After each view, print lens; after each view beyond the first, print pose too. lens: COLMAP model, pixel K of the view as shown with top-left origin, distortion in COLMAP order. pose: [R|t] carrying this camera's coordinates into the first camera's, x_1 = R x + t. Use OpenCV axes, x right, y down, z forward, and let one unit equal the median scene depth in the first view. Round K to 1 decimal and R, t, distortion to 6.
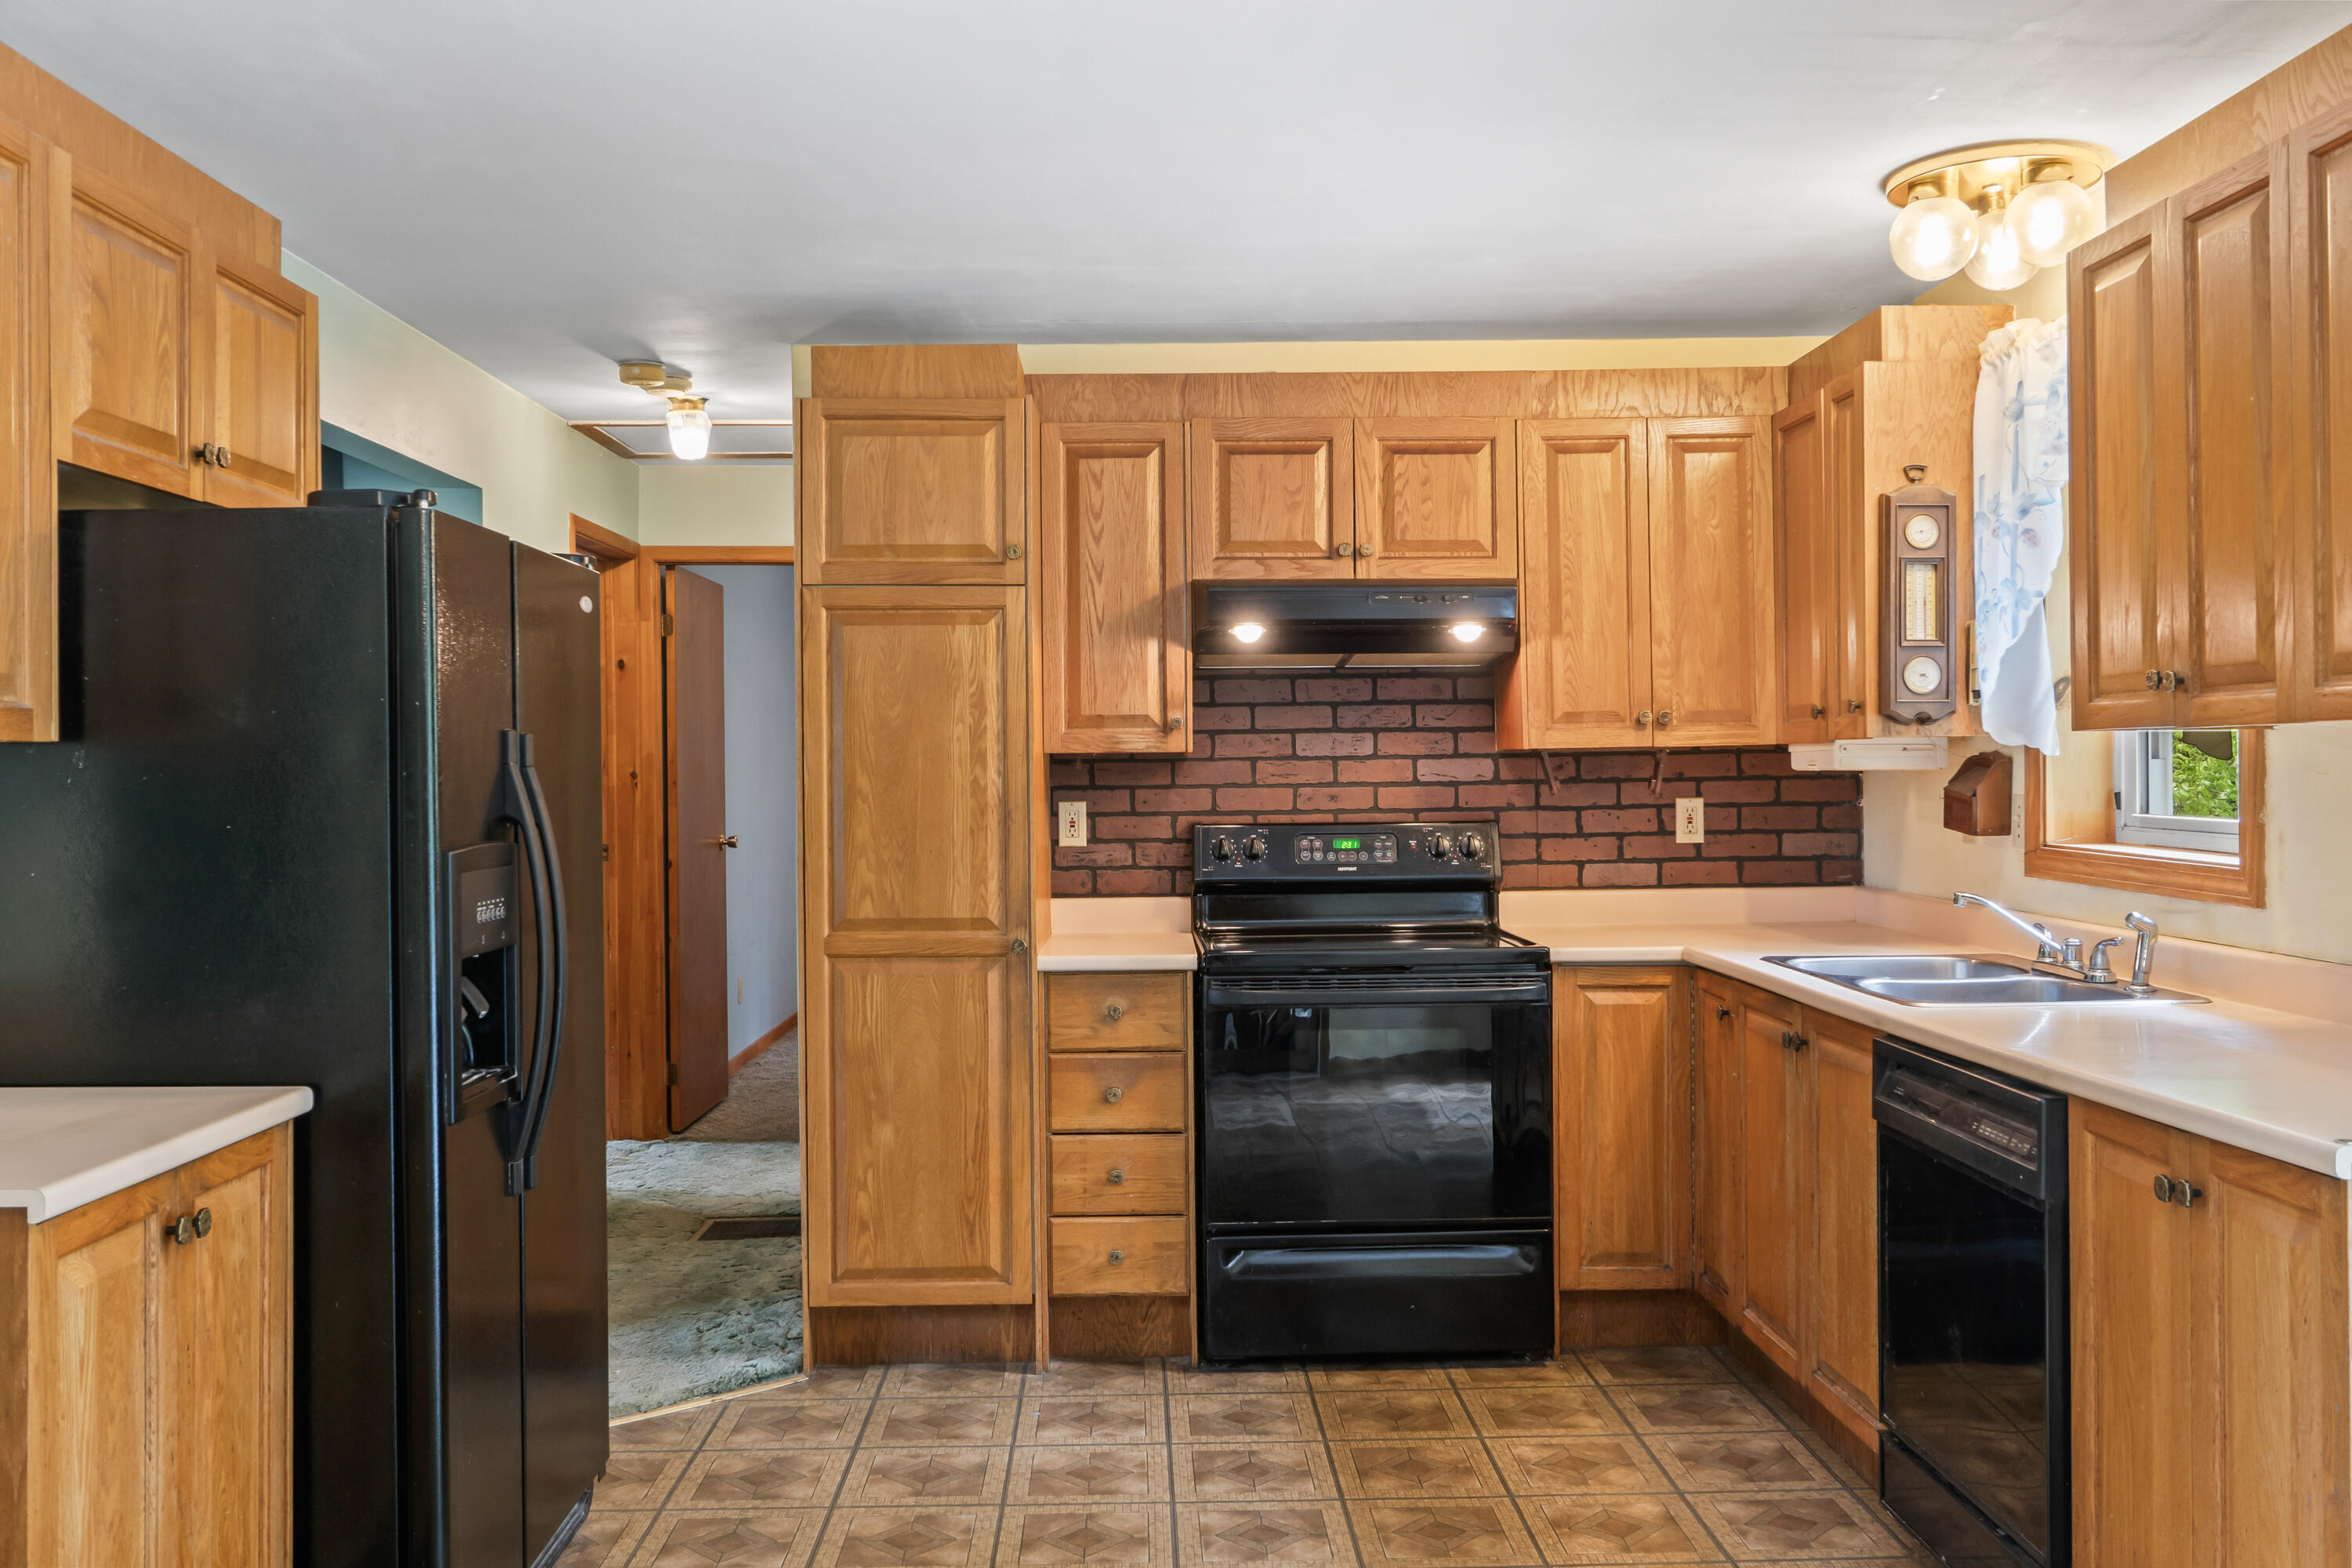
lens RADIAL K [[1970.1, 0, 1167.6], [0, 1970.1, 770.5], [0, 0, 1]] dist [-0.001512, 0.010447]
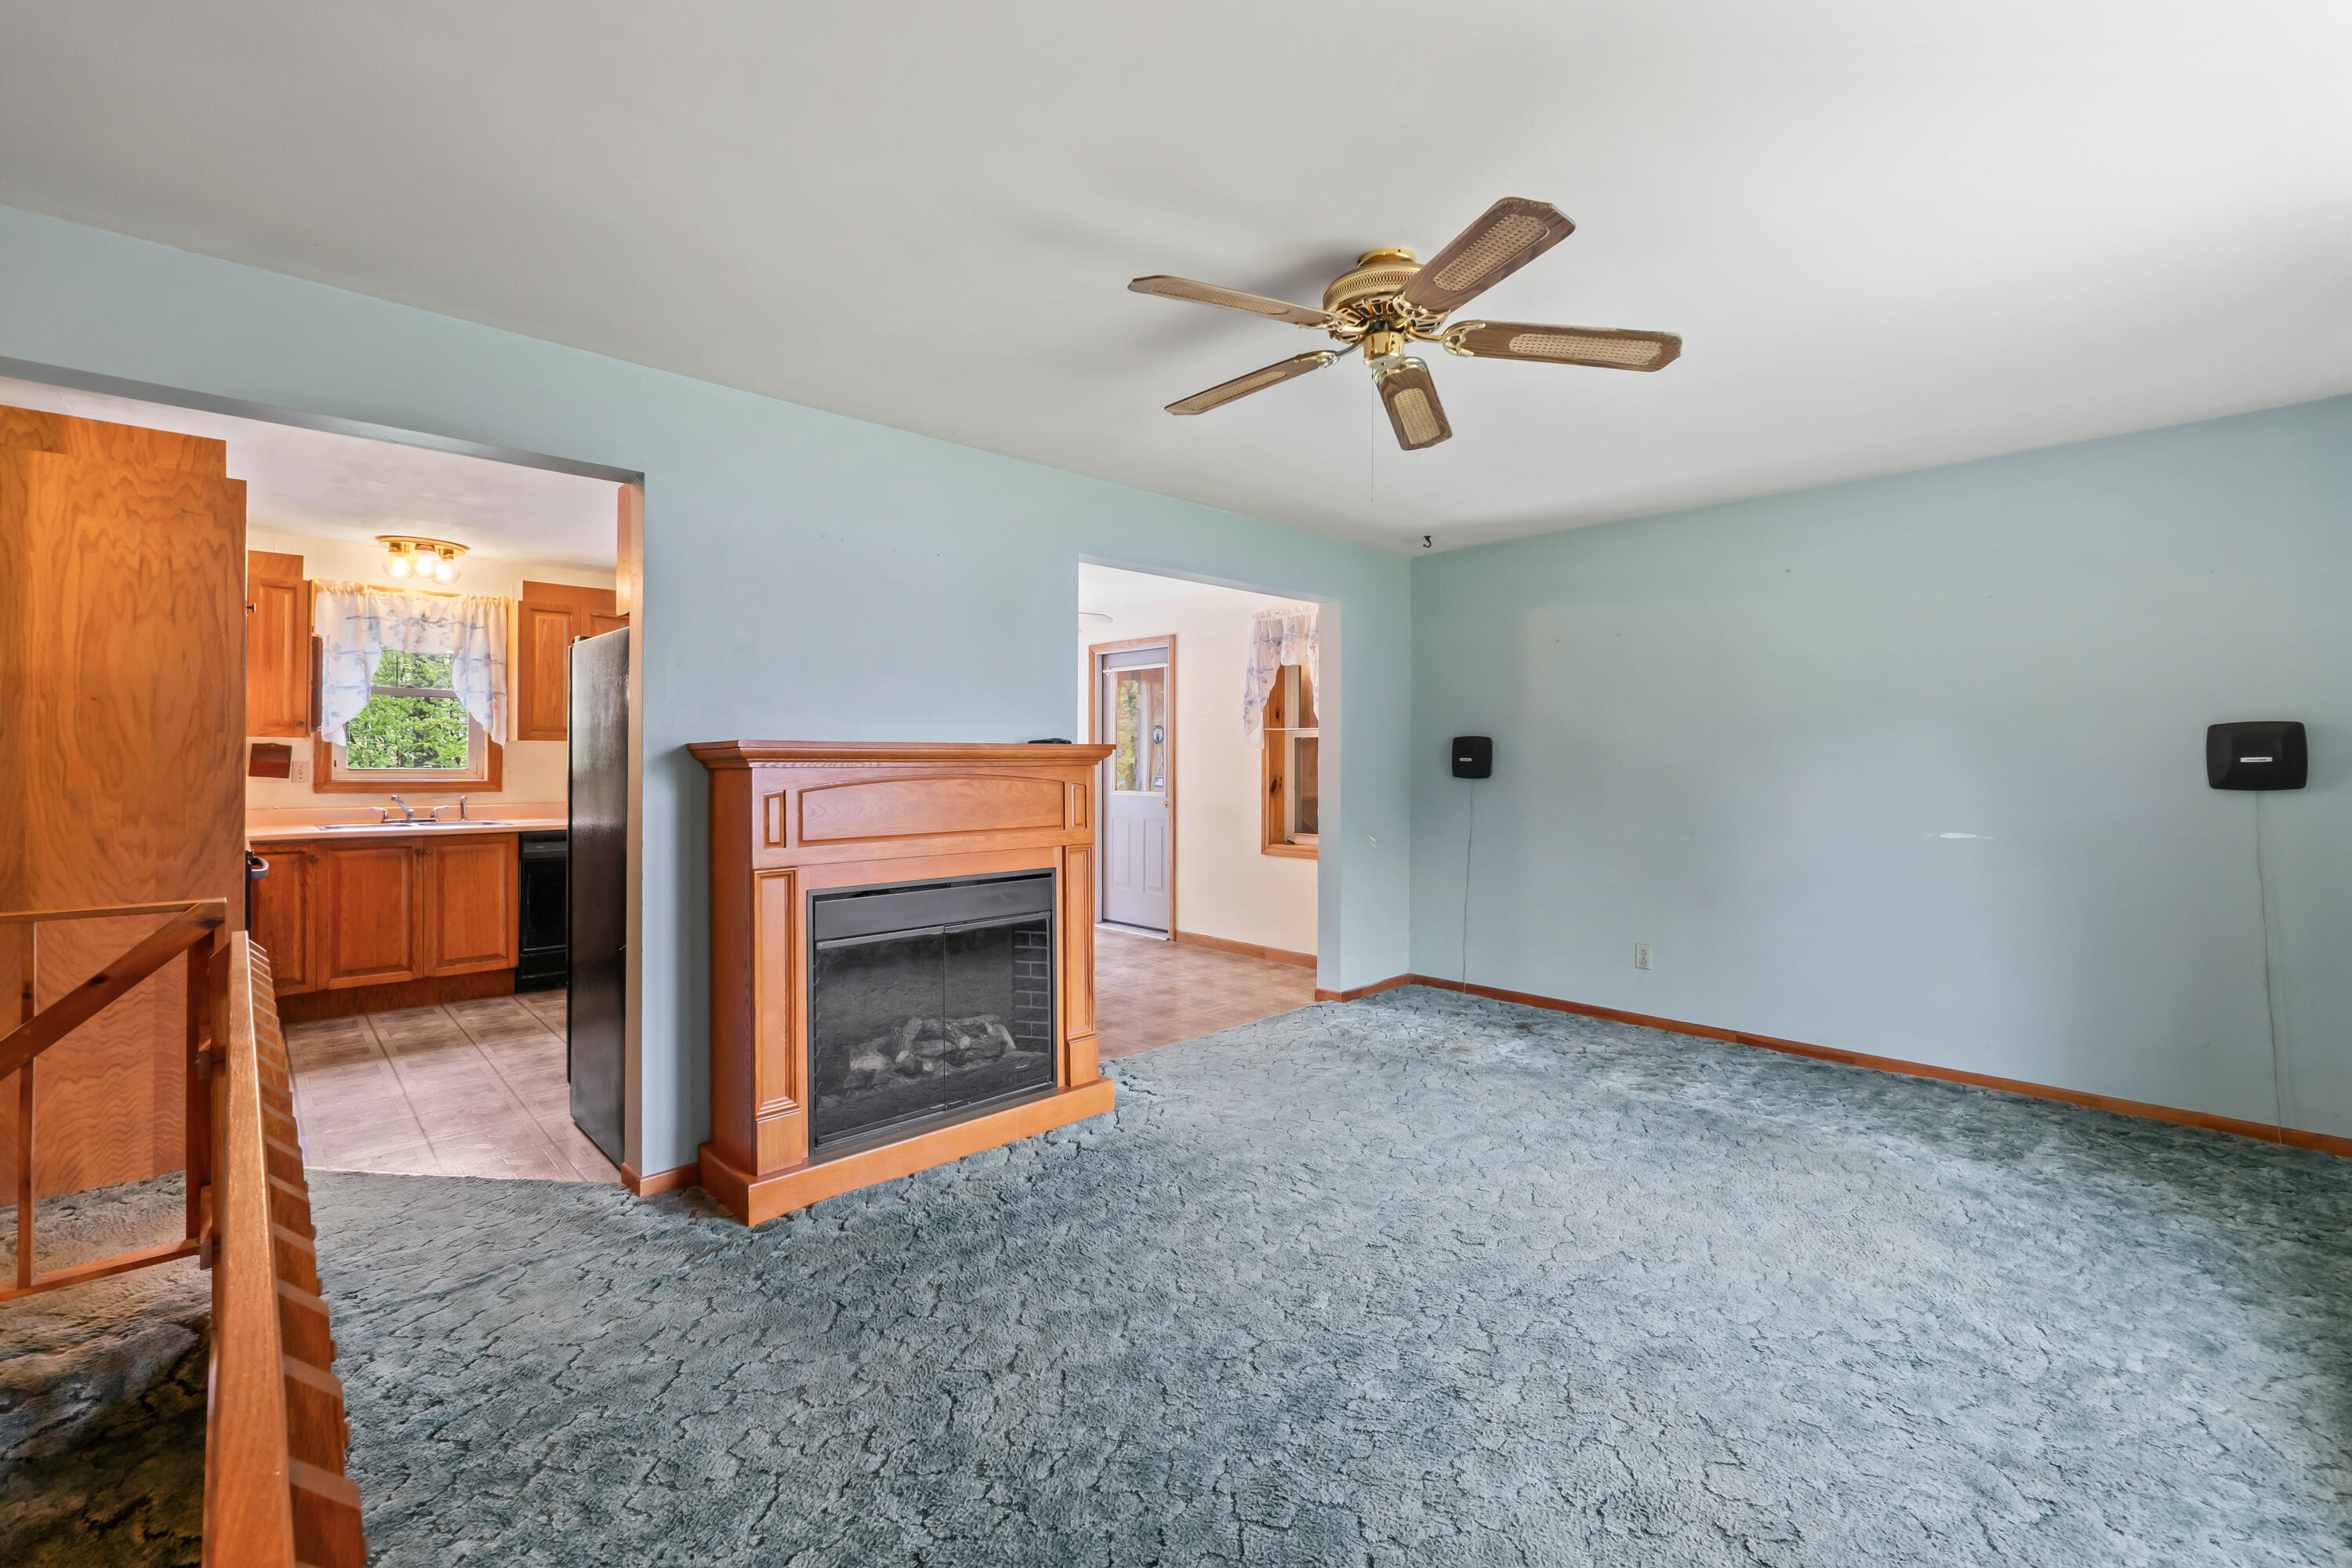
lens RADIAL K [[985.2, 0, 1162.5], [0, 985.2, 761.4], [0, 0, 1]] dist [-0.005825, -0.000926]
pose [[-0.670059, 0.005189, 0.742290, -1.156924], [0.000893, 0.999980, -0.006185, 0.020315], [-0.742308, -0.003481, -0.670050, 0.978622]]
